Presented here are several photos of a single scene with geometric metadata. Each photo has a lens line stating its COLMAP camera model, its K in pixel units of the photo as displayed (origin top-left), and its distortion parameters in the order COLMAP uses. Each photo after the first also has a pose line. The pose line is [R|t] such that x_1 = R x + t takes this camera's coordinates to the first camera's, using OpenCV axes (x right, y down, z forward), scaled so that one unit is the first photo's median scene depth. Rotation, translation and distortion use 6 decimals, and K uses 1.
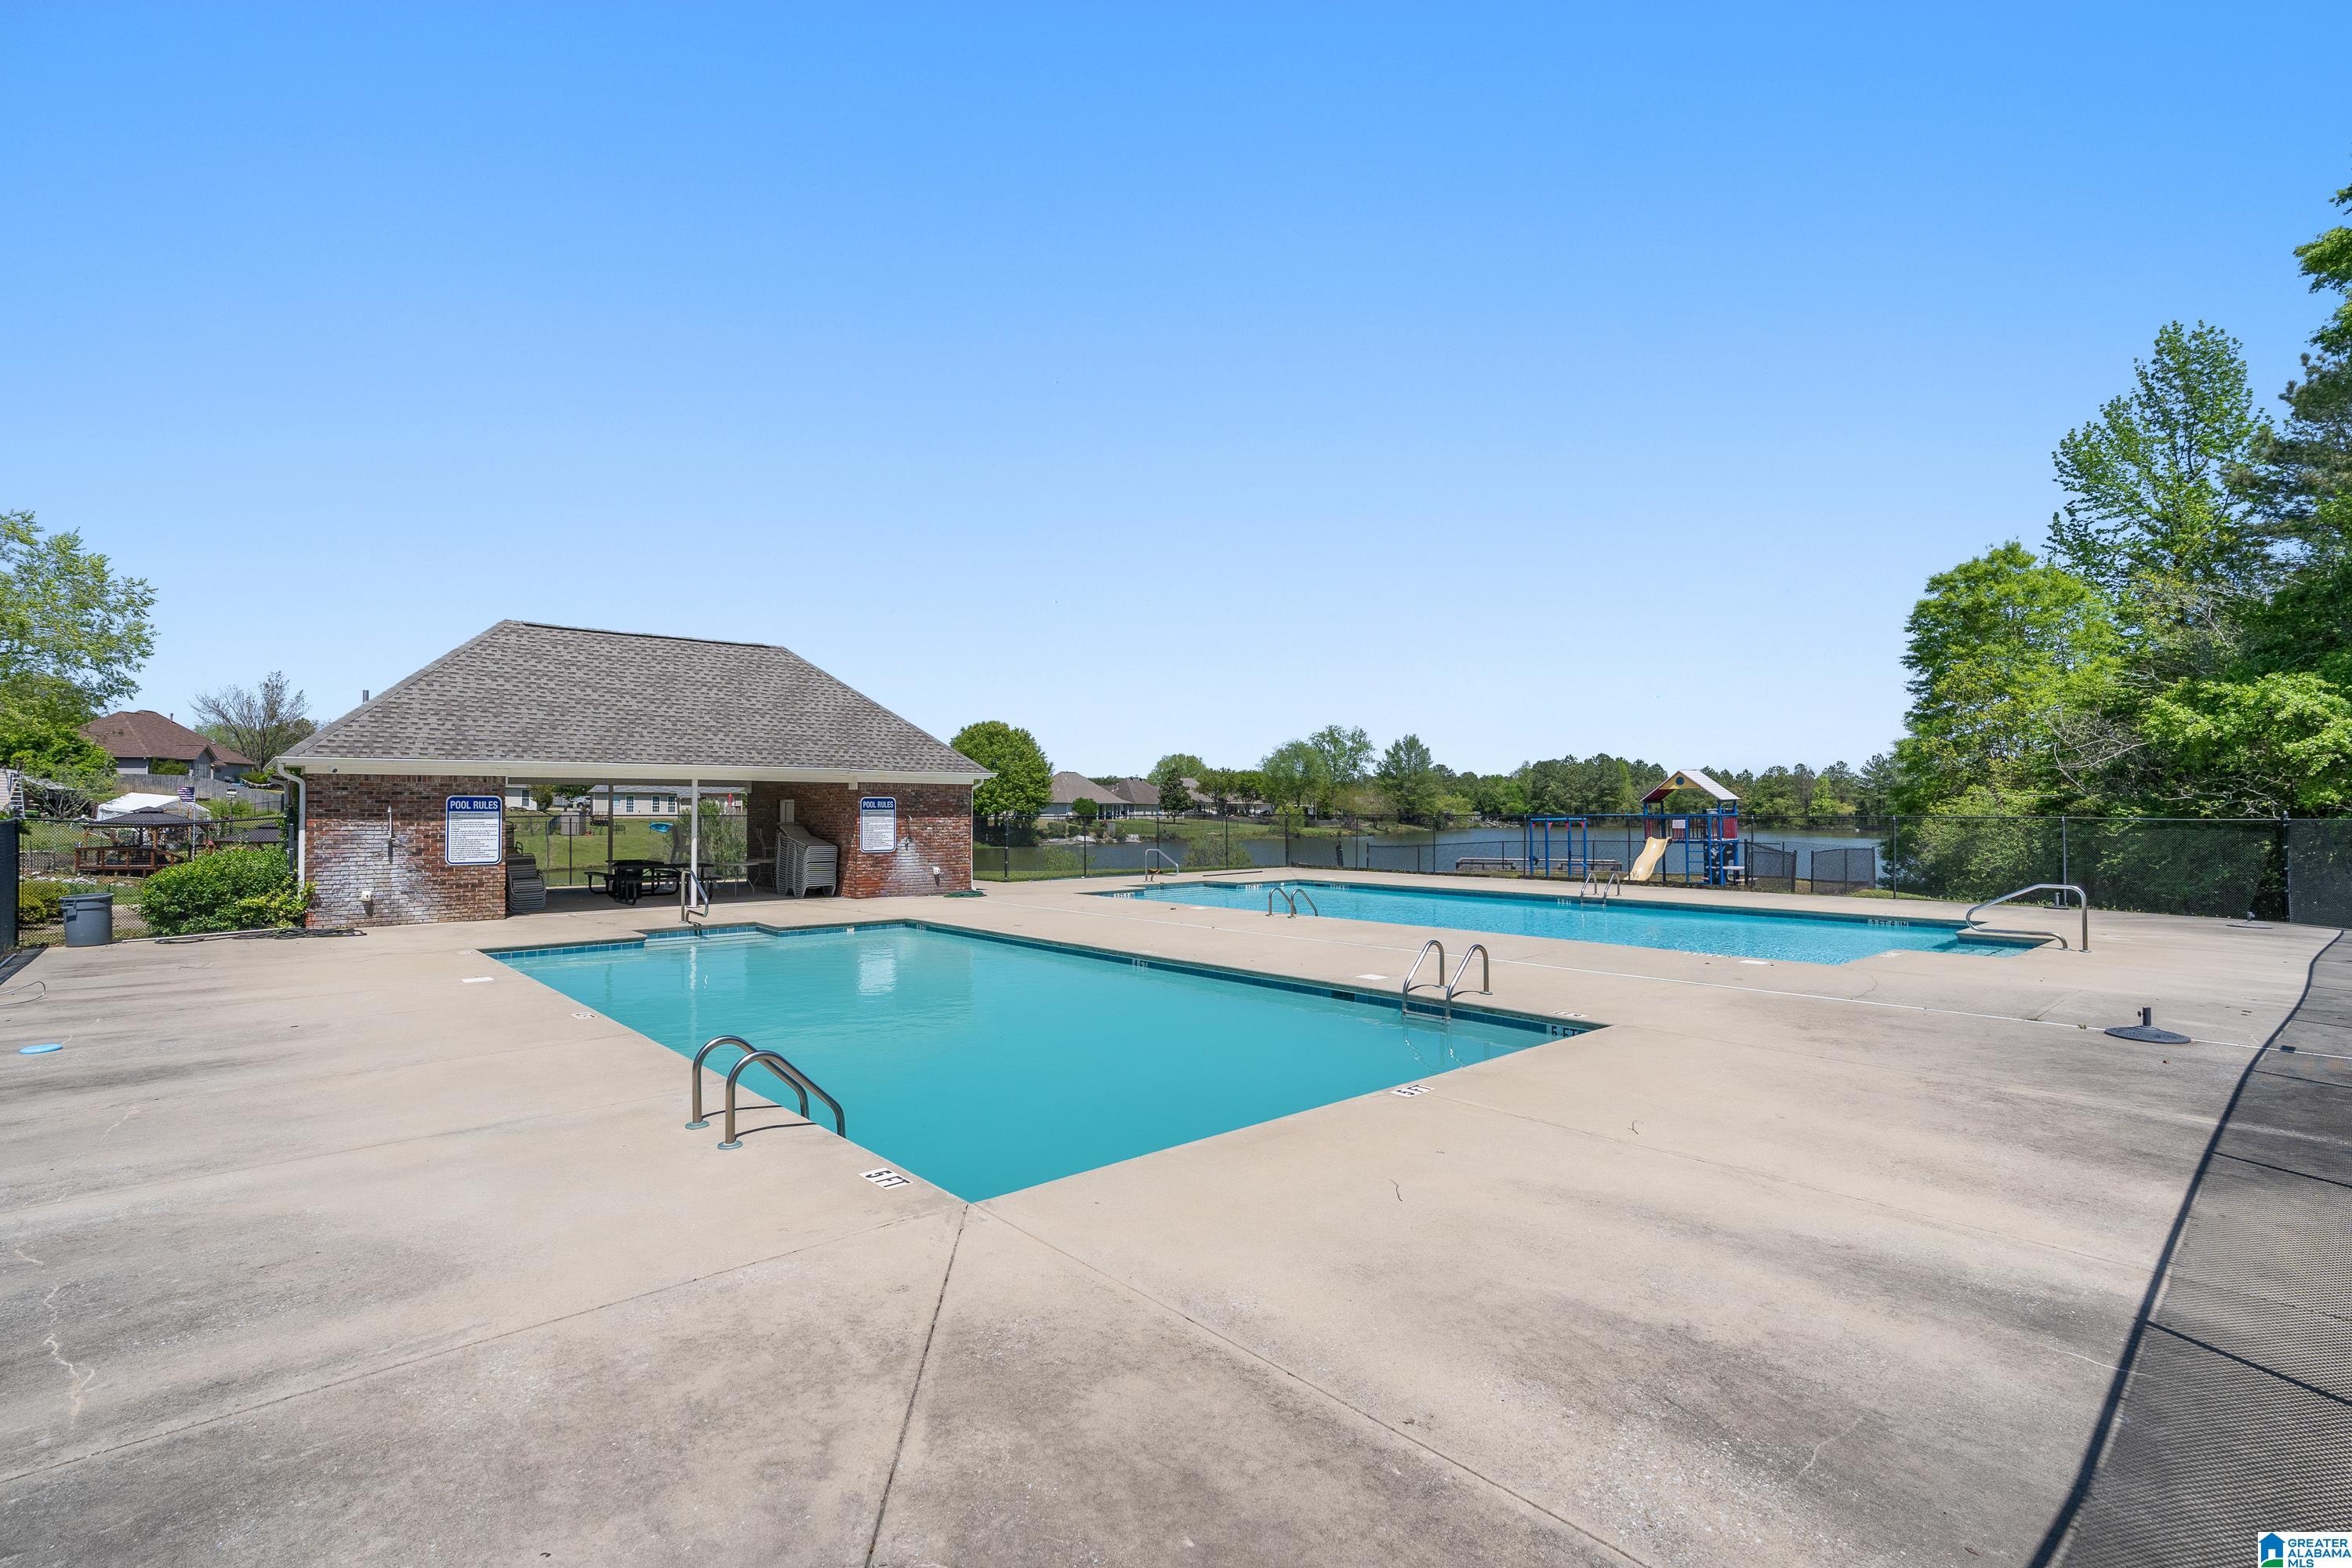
lens RADIAL K [[1073.8, 0, 1167.9], [0, 1073.8, 820.8], [0, 0, 1]] dist [0.001205, 0.000141]
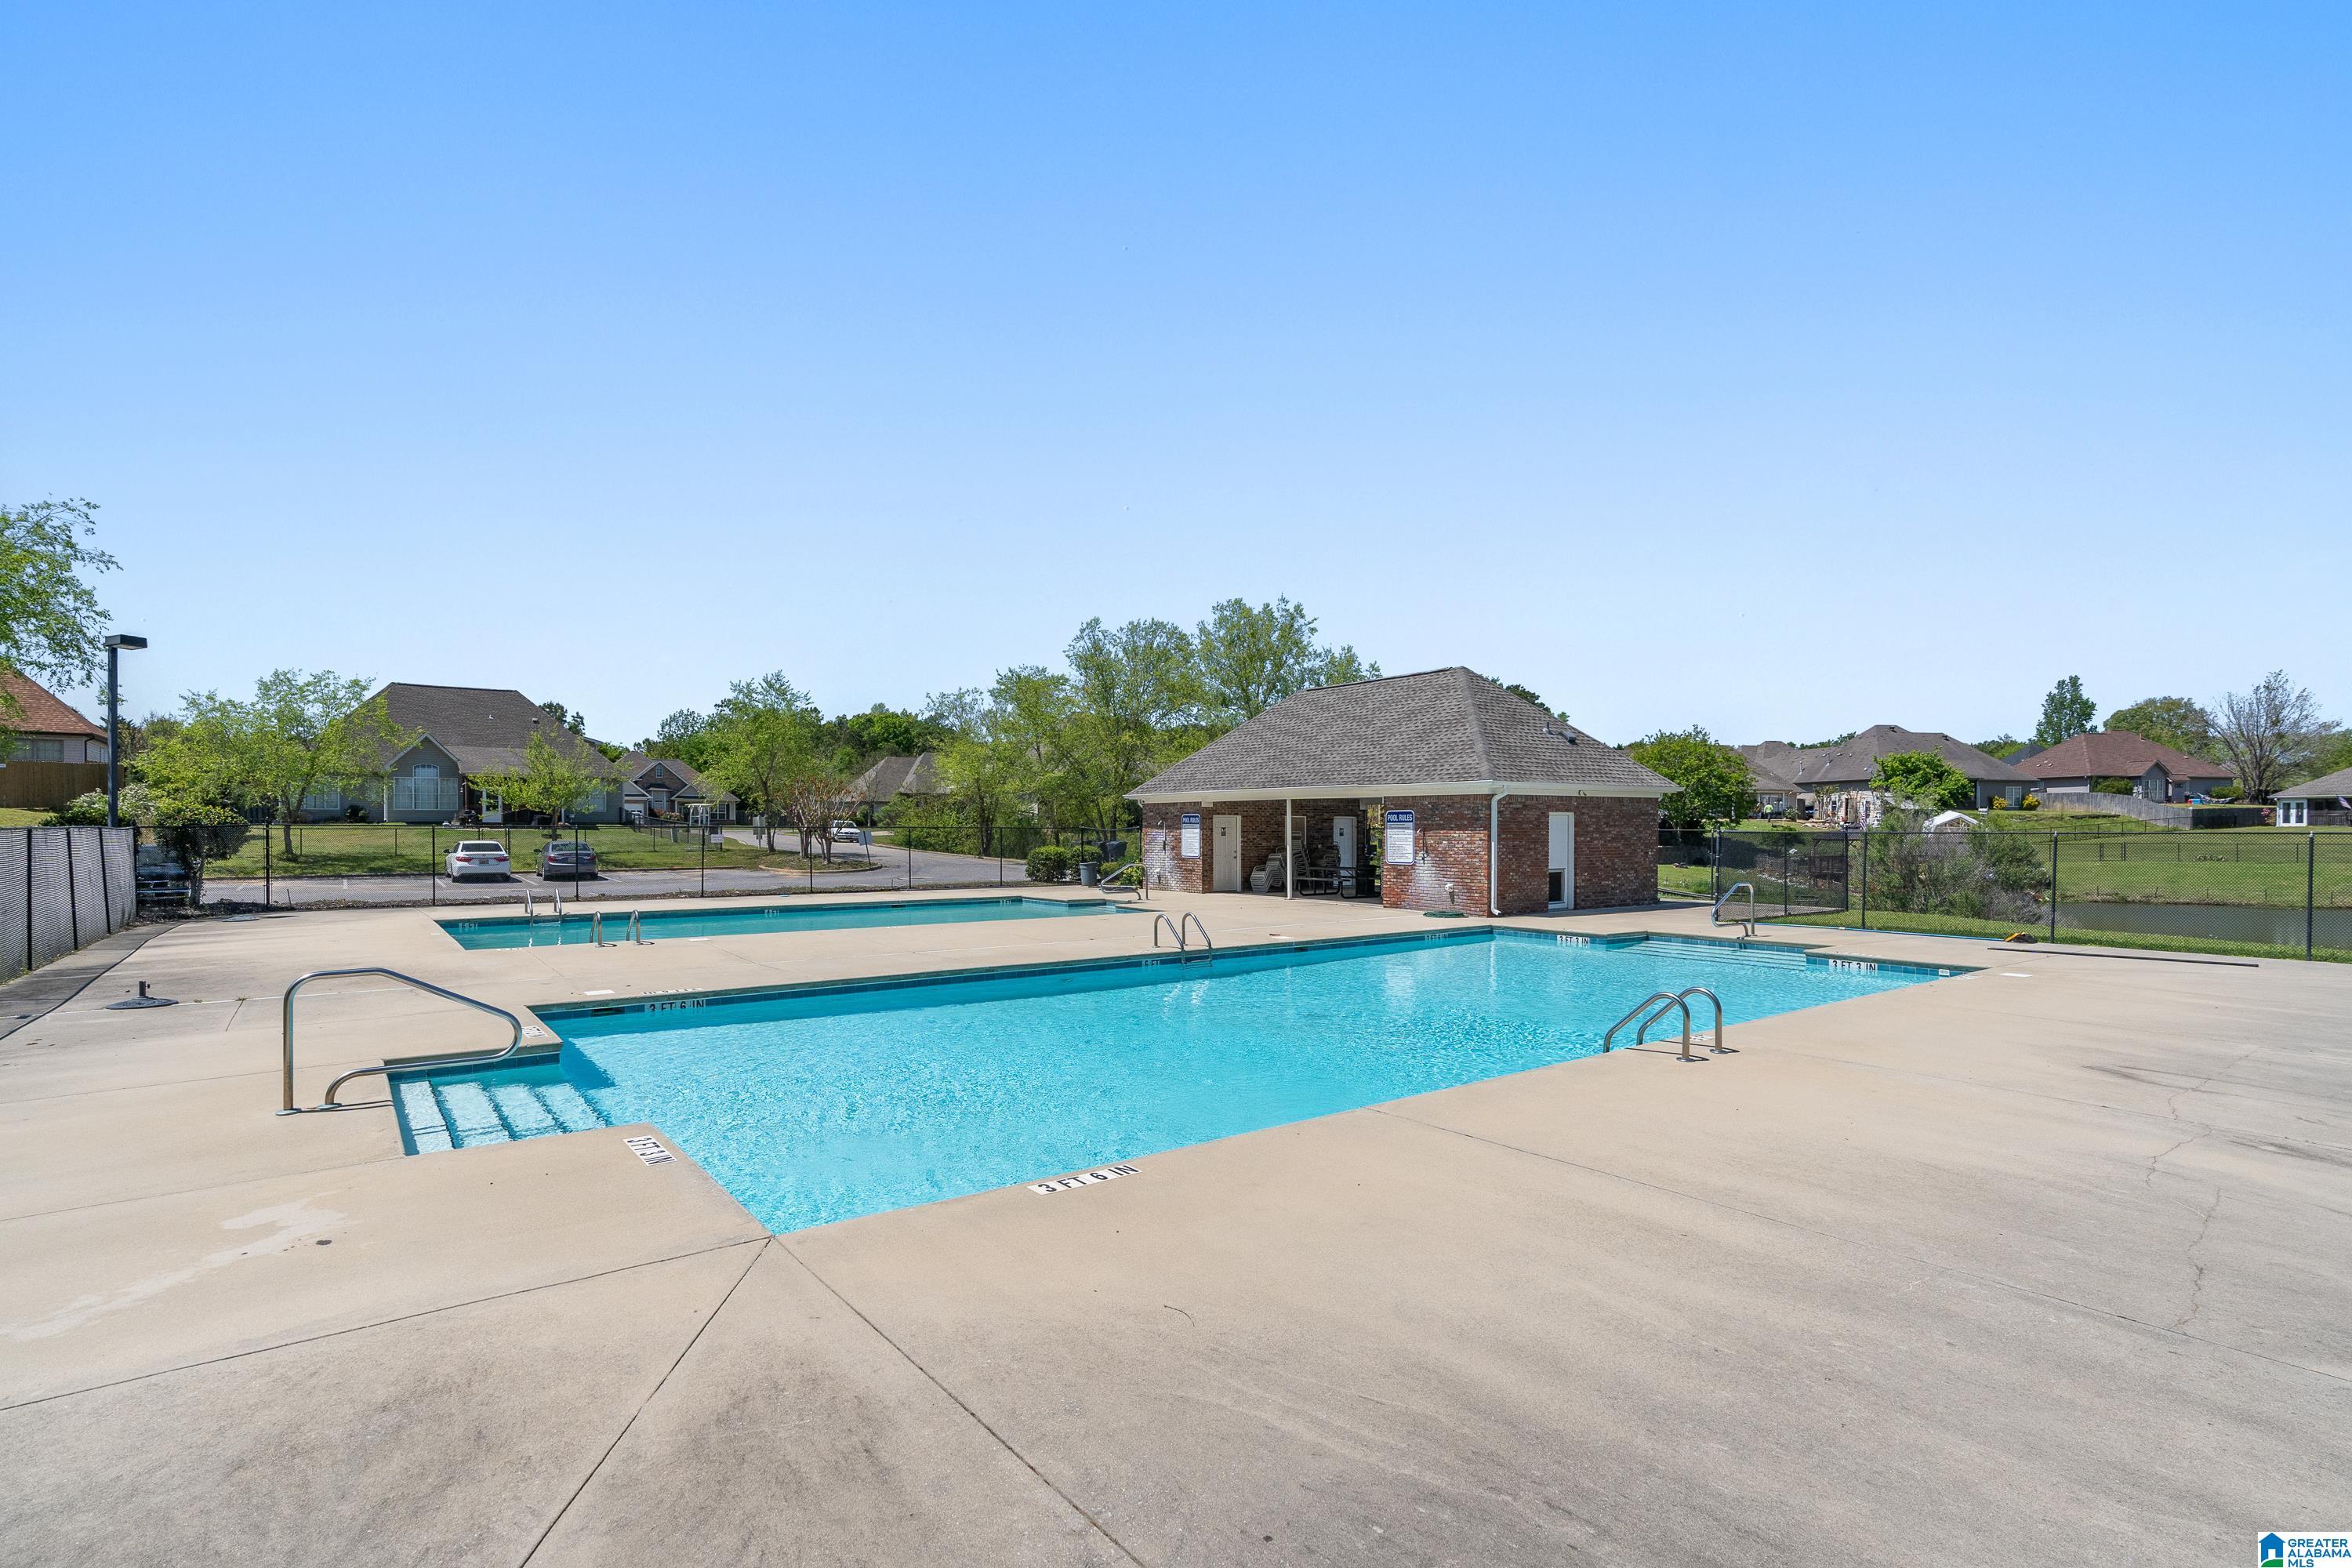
lens RADIAL K [[1073.8, 0, 1167.9], [0, 1073.8, 820.8], [0, 0, 1]] dist [0.001205, 0.000141]
pose [[-0.069555, -0.005459, -0.997563, 0.754538], [-0.010350, 0.999935, -0.004750, -0.004977], [0.997524, 0.009994, -0.069607, 0.834641]]
